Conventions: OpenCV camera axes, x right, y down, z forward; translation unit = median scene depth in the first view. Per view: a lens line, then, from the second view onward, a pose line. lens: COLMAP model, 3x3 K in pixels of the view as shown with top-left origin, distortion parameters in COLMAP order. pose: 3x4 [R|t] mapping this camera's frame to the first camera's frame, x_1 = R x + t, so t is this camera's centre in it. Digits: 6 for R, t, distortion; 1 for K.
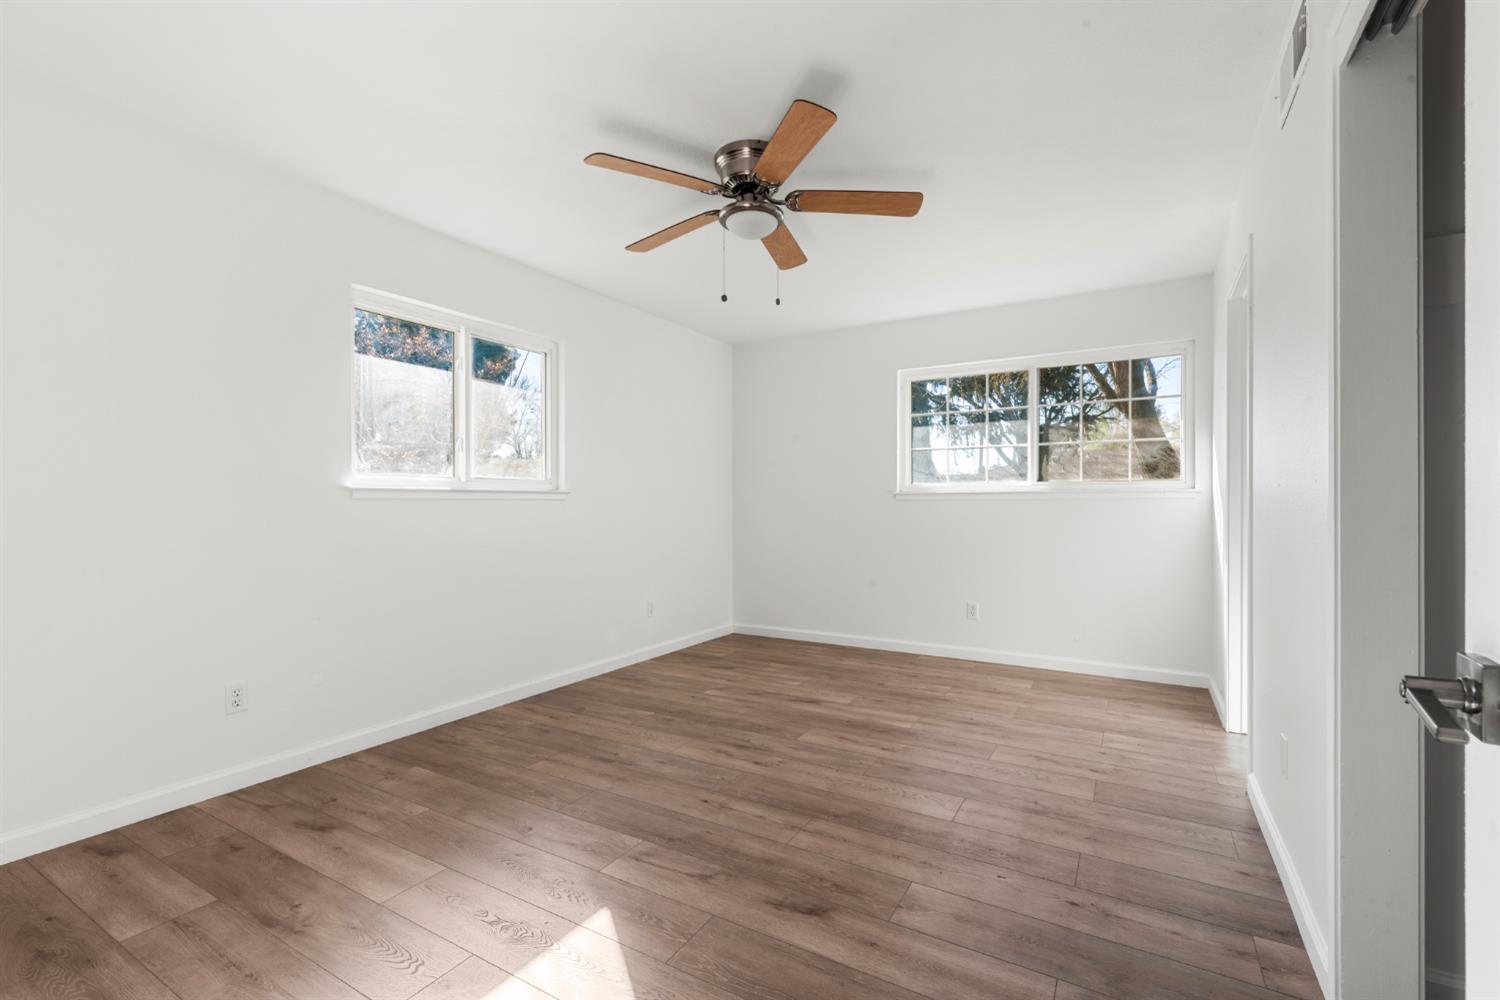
lens RADIAL K [[653.5, 0, 758.4], [0, 653.5, 507.7], [0, 0, 1]] dist [0.001971, -0.000857]
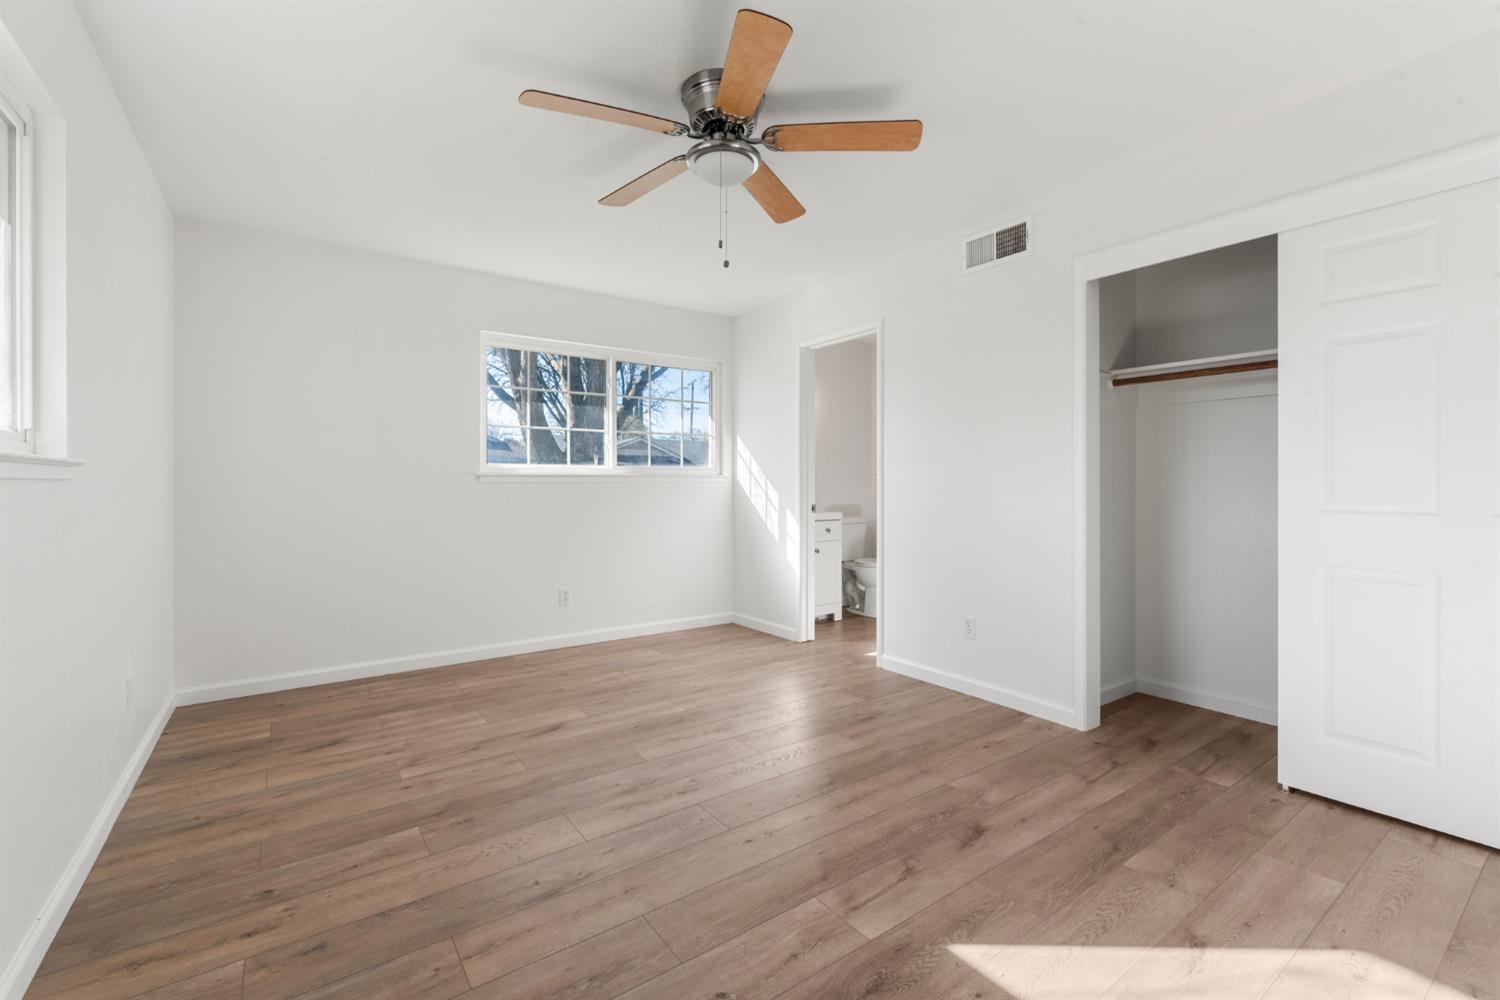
lens RADIAL K [[653.5, 0, 760.2], [0, 653.5, 485.0], [0, 0, 1]] dist [0.001971, -0.000857]
pose [[0.396190, 0.000631, 0.918168, -0.558706], [0.005558, 0.999980, -0.003085, -0.004559], [-0.918152, 0.006325, 0.396179, 0.427572]]
